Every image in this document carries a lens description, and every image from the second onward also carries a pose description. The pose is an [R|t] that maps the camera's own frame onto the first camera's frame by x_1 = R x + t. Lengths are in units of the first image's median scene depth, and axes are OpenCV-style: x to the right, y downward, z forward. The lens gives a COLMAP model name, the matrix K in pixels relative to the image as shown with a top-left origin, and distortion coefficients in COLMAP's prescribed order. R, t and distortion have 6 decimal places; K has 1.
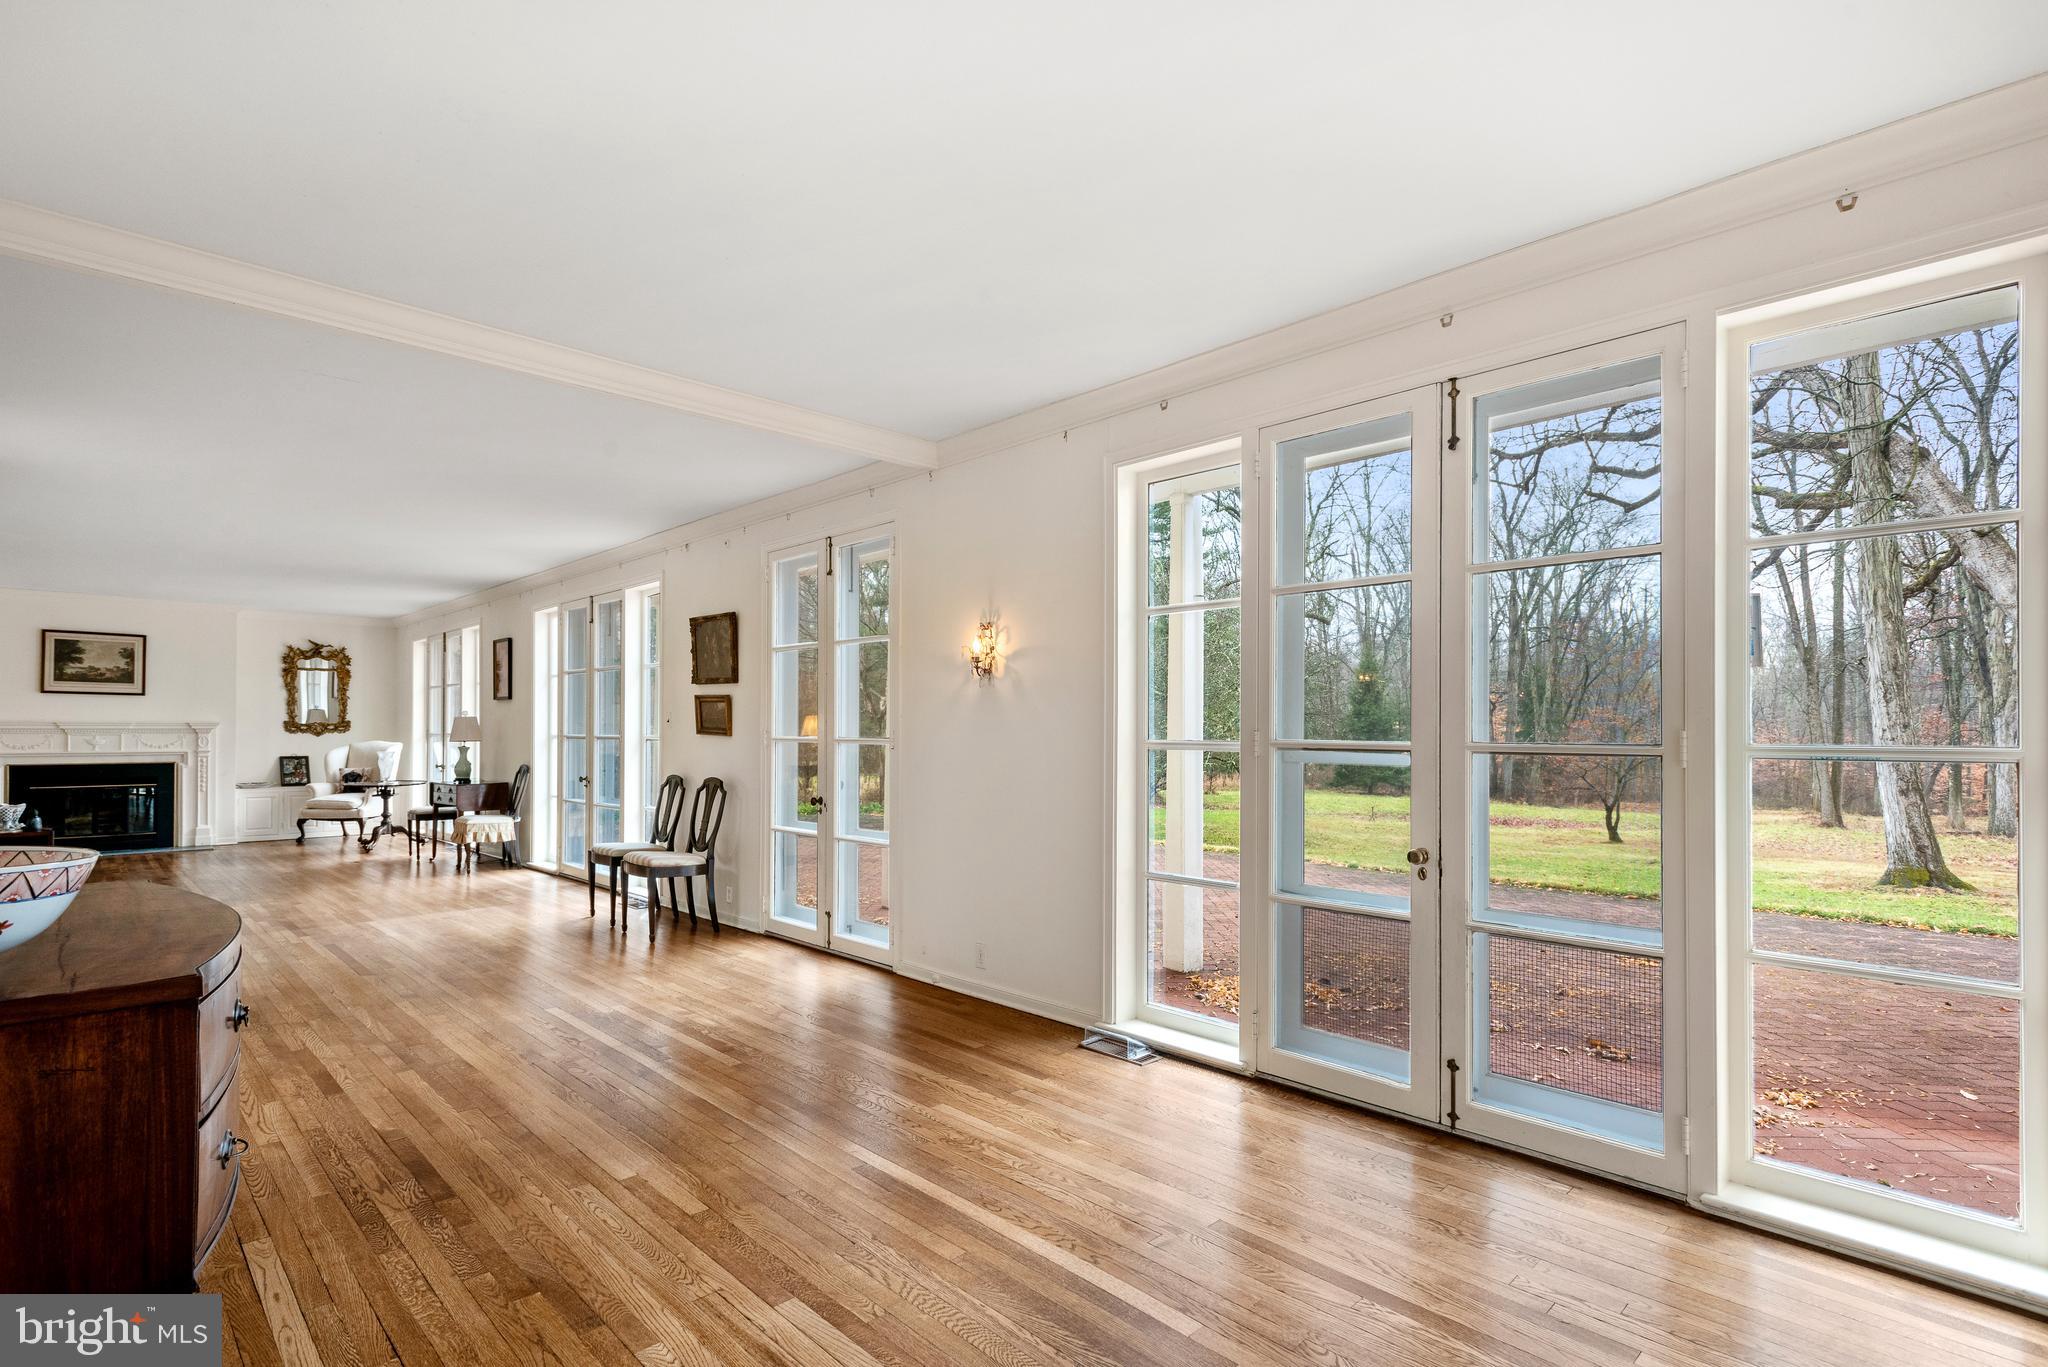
lens RADIAL K [[994.8, 0, 1023.8], [0, 994.8, 720.1], [0, 0, 1]] dist [0.018636, -0.000027]
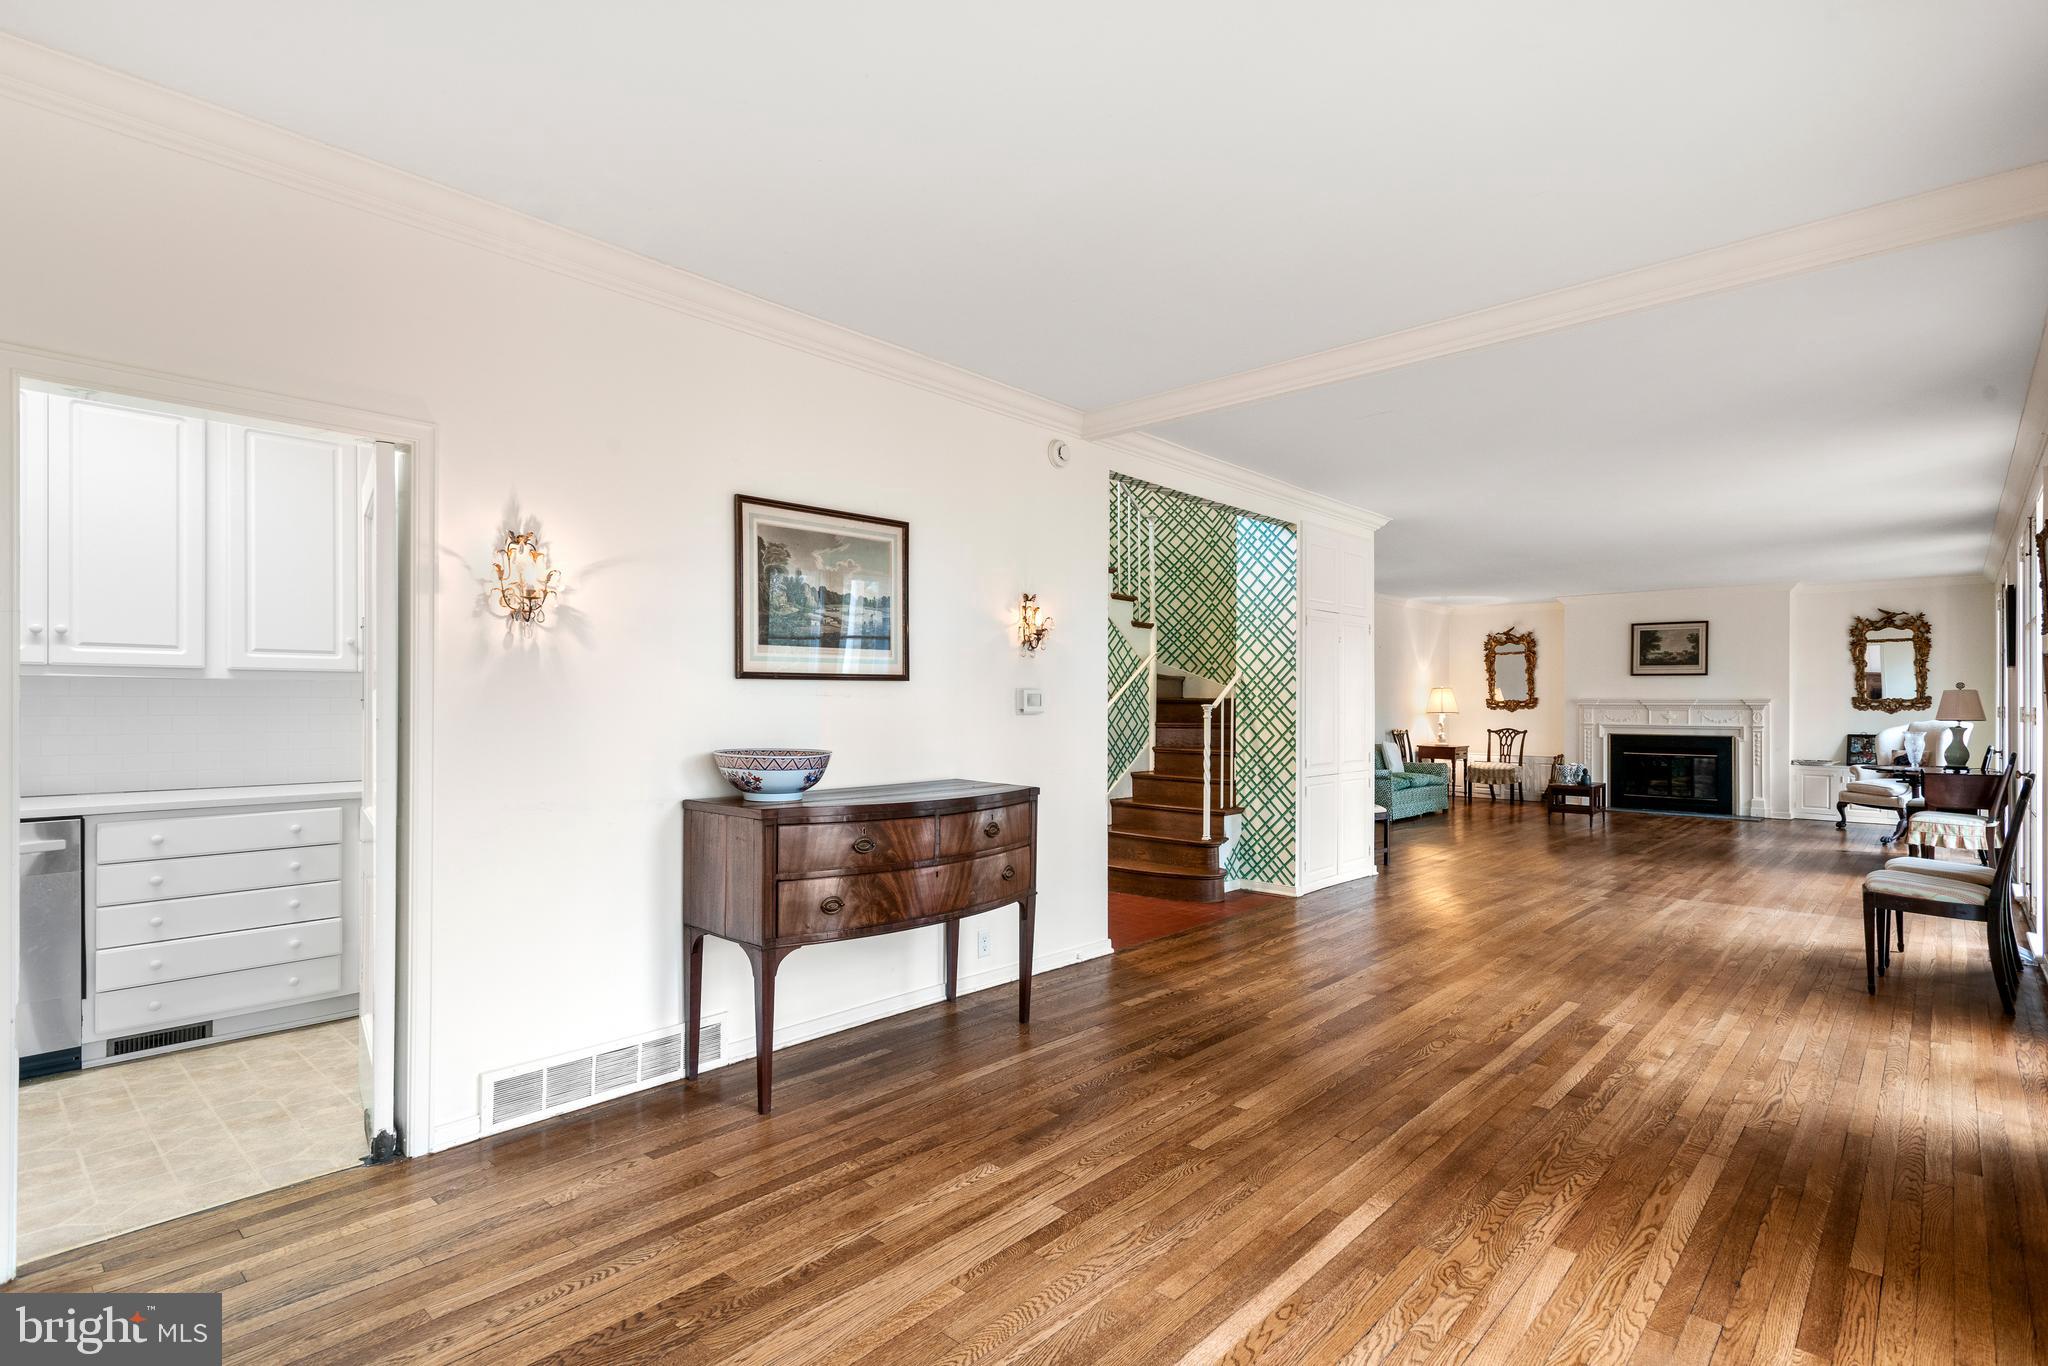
lens RADIAL K [[994.8, 0, 1027.8], [0, 994.8, 696.9], [0, 0, 1]] dist [0.018636, -0.000027]
pose [[0.057036, -0.008756, -0.998334, 0.195539], [0.006953, 0.999941, -0.008373, 0.003781], [0.998348, -0.006464, 0.057094, 0.200628]]
